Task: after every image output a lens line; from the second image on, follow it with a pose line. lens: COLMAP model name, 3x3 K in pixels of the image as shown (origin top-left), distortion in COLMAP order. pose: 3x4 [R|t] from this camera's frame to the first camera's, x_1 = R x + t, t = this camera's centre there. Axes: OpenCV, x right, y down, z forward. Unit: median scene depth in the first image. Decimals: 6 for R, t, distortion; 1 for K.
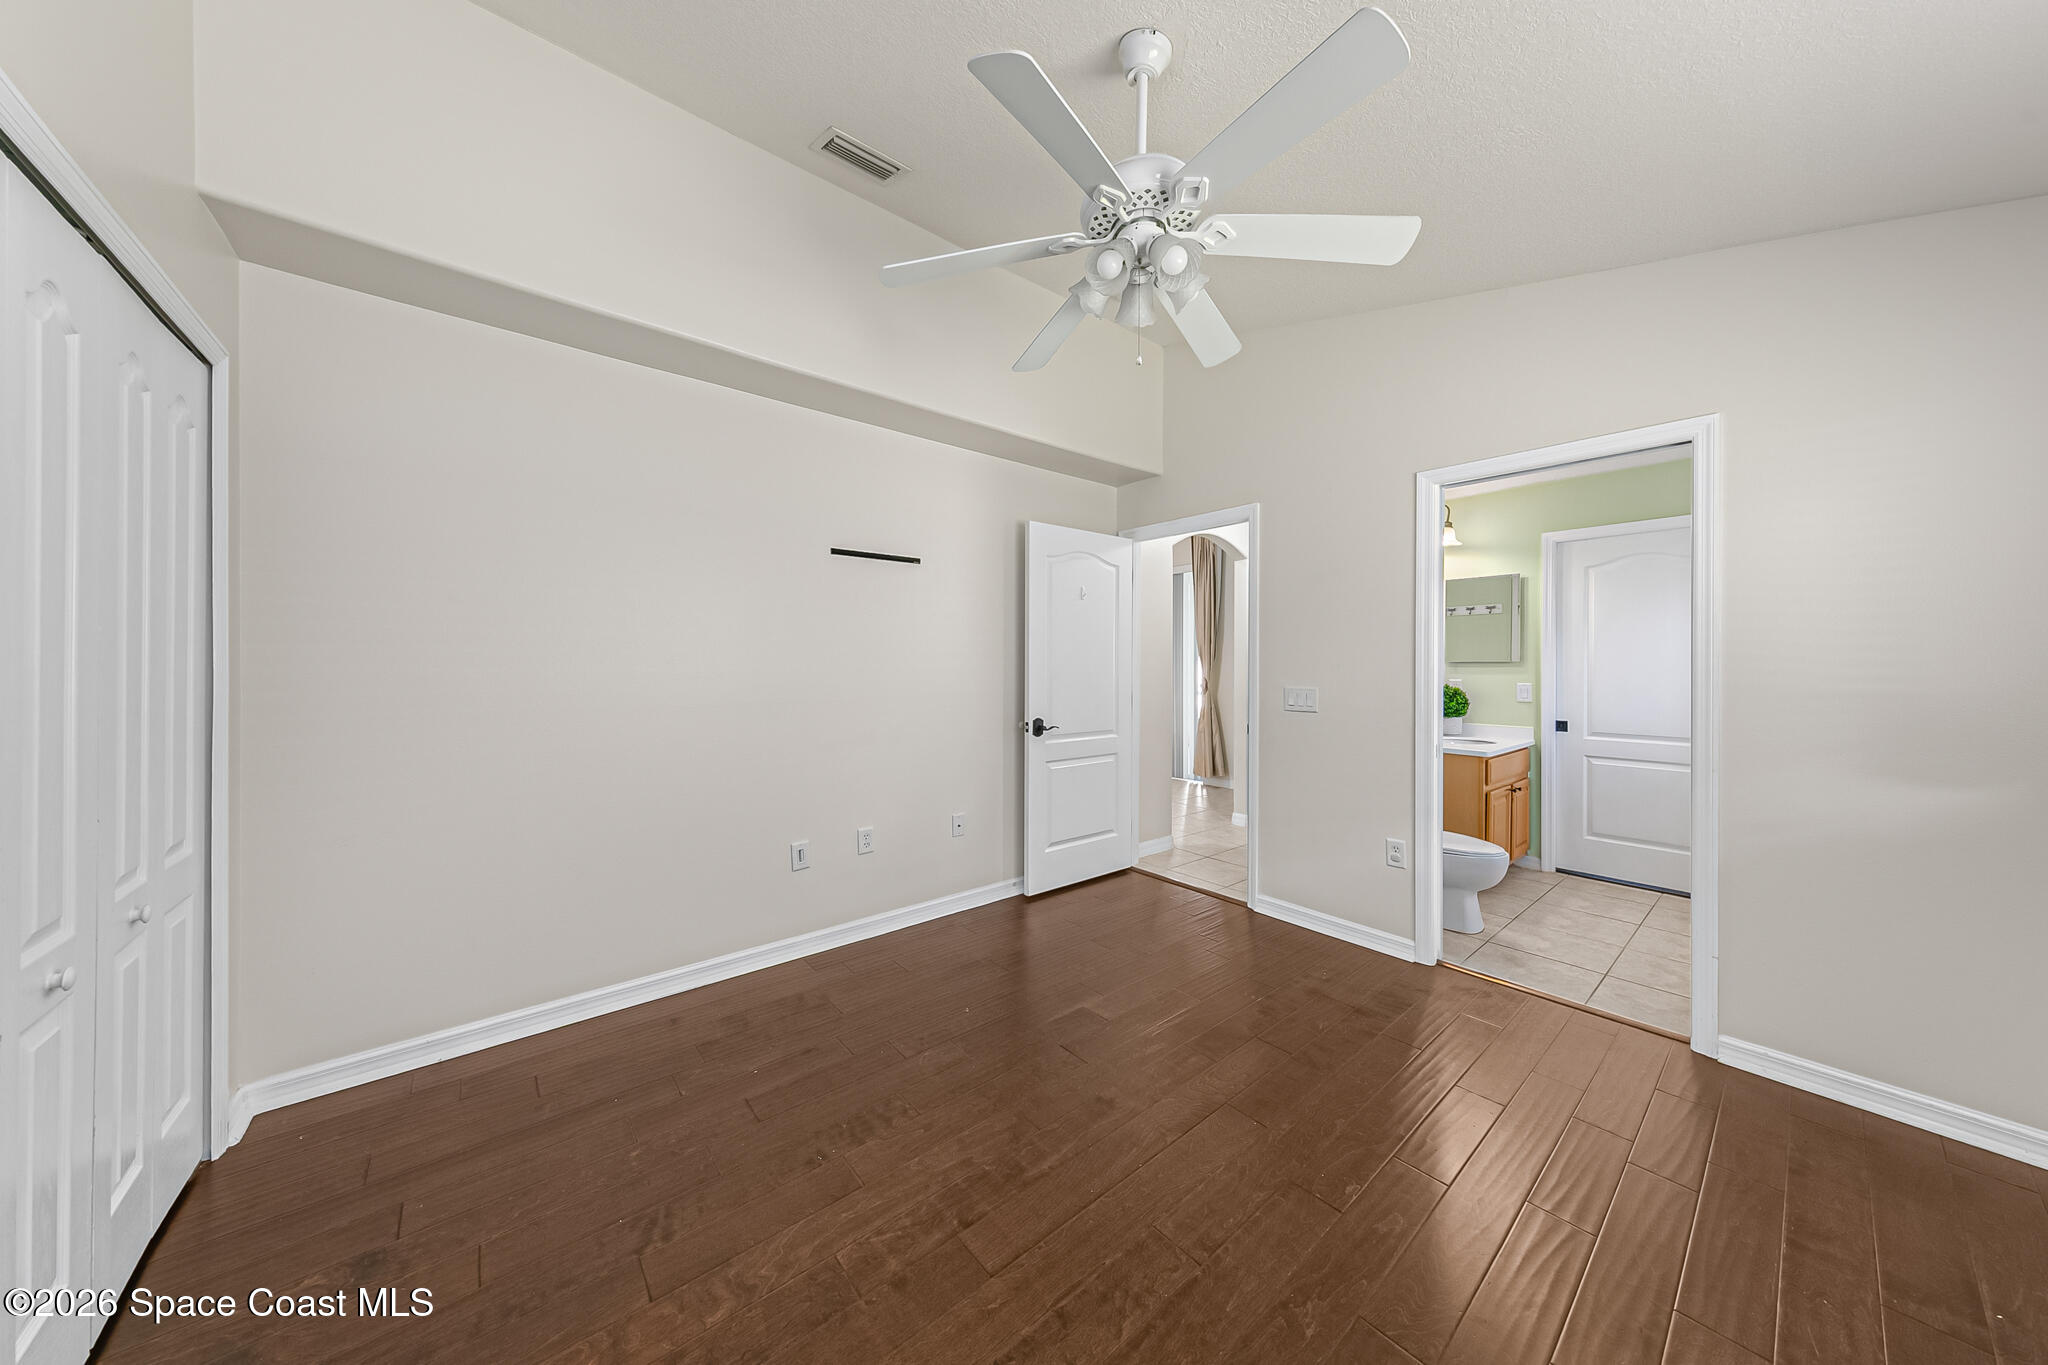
lens RADIAL K [[648.1, 0, 1014.2], [0, 648.1, 663.0], [0, 0, 1]] dist [0.001338, 0.000018]
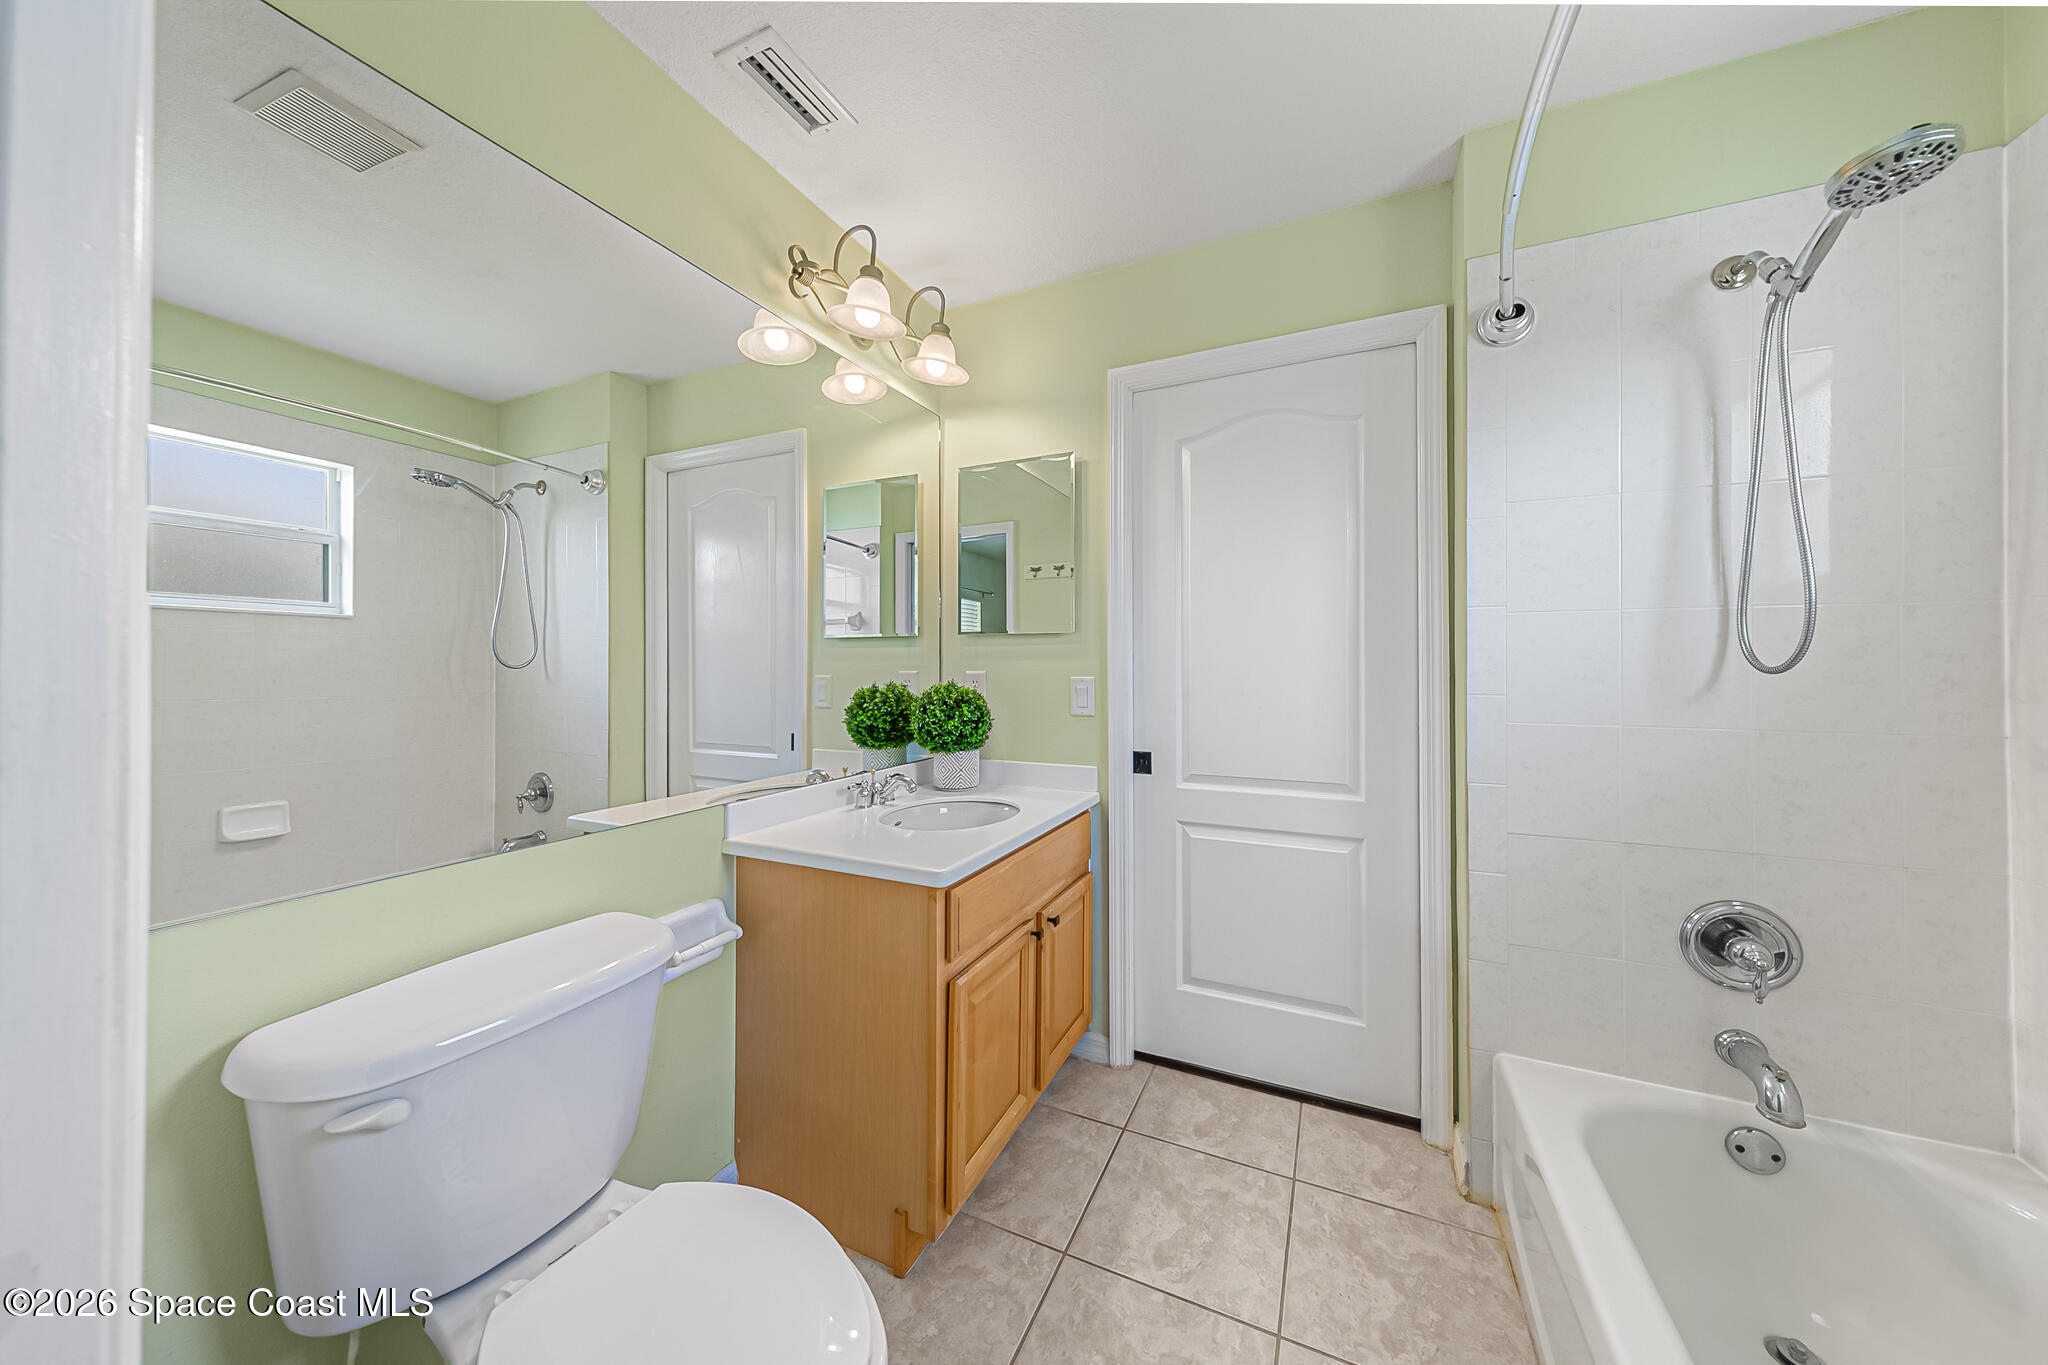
lens RADIAL K [[711.7, 0, 1022.3], [0, 711.7, 674.0], [0, 0, 1]] dist [0.002283, 0.000061]
pose [[0.892547, -0.007408, 0.450894, 0.522473], [0.006236, 0.999972, 0.004087, 0.027215], [-0.450912, -0.000836, 0.892568, 0.561793]]
